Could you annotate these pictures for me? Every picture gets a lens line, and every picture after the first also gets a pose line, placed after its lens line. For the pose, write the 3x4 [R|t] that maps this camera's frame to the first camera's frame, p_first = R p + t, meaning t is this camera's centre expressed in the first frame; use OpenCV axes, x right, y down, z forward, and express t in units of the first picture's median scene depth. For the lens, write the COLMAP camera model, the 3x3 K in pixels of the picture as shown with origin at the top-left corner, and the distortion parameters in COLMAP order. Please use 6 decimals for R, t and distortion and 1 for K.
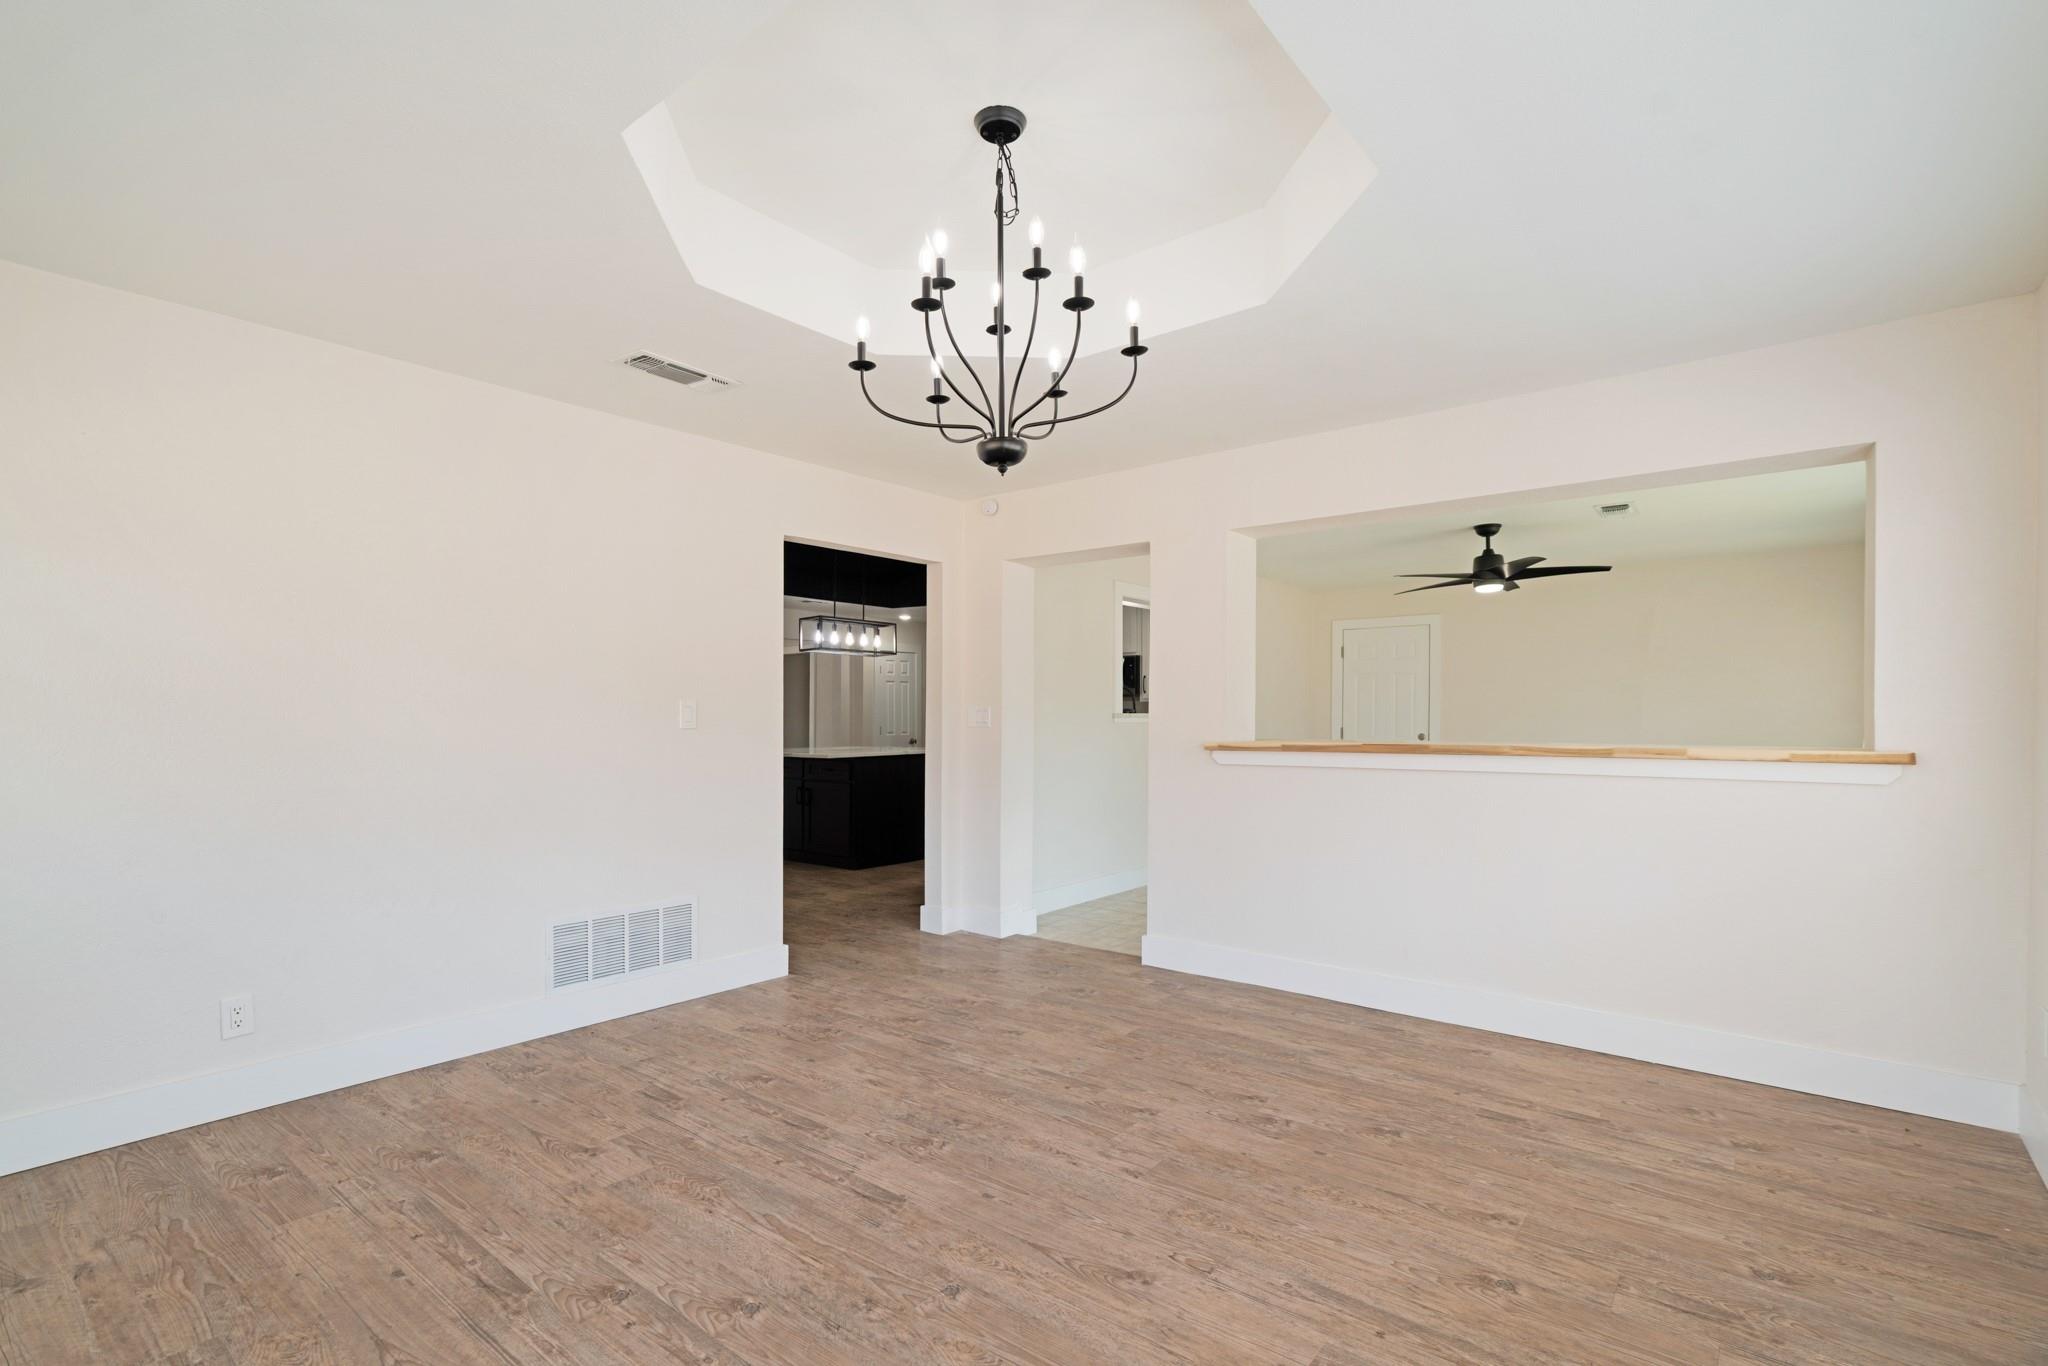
lens RADIAL K [[917.4, 0, 1026.5], [0, 917.4, 695.4], [0, 0, 1]] dist [-0.000106, -0.000013]
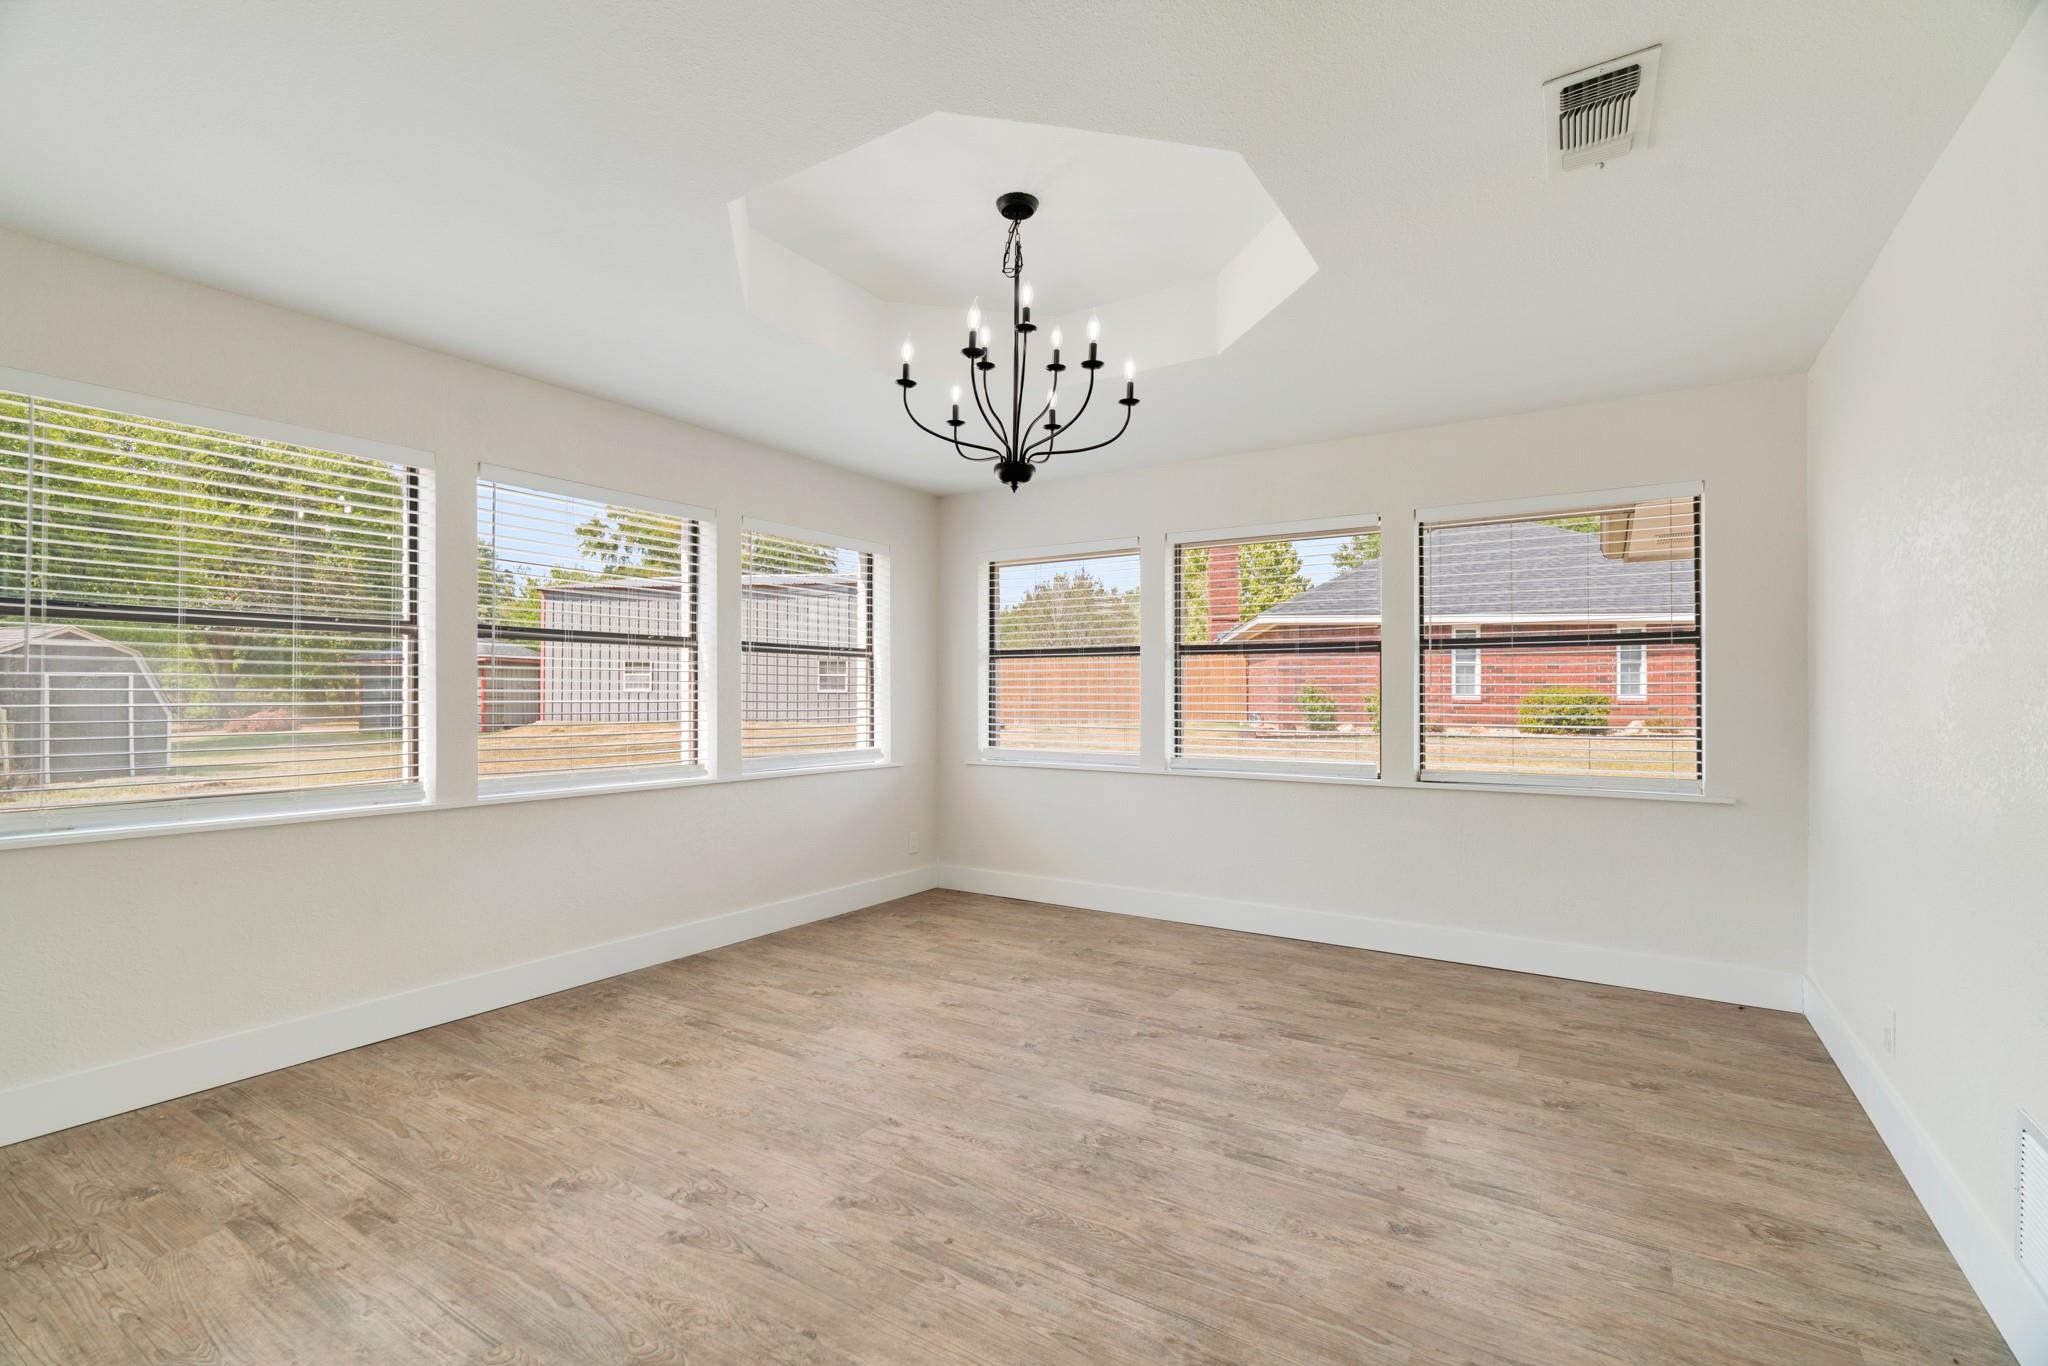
lens RADIAL K [[917.4, 0, 1026.7], [0, 917.4, 688.0], [0, 0, 1]] dist [-0.000106, -0.000013]
pose [[-0.994613, -0.005884, -0.103492, 0.072071], [-0.002682, 0.999514, -0.031049, 0.054459], [0.103625, -0.030604, -0.994146, 2.018552]]
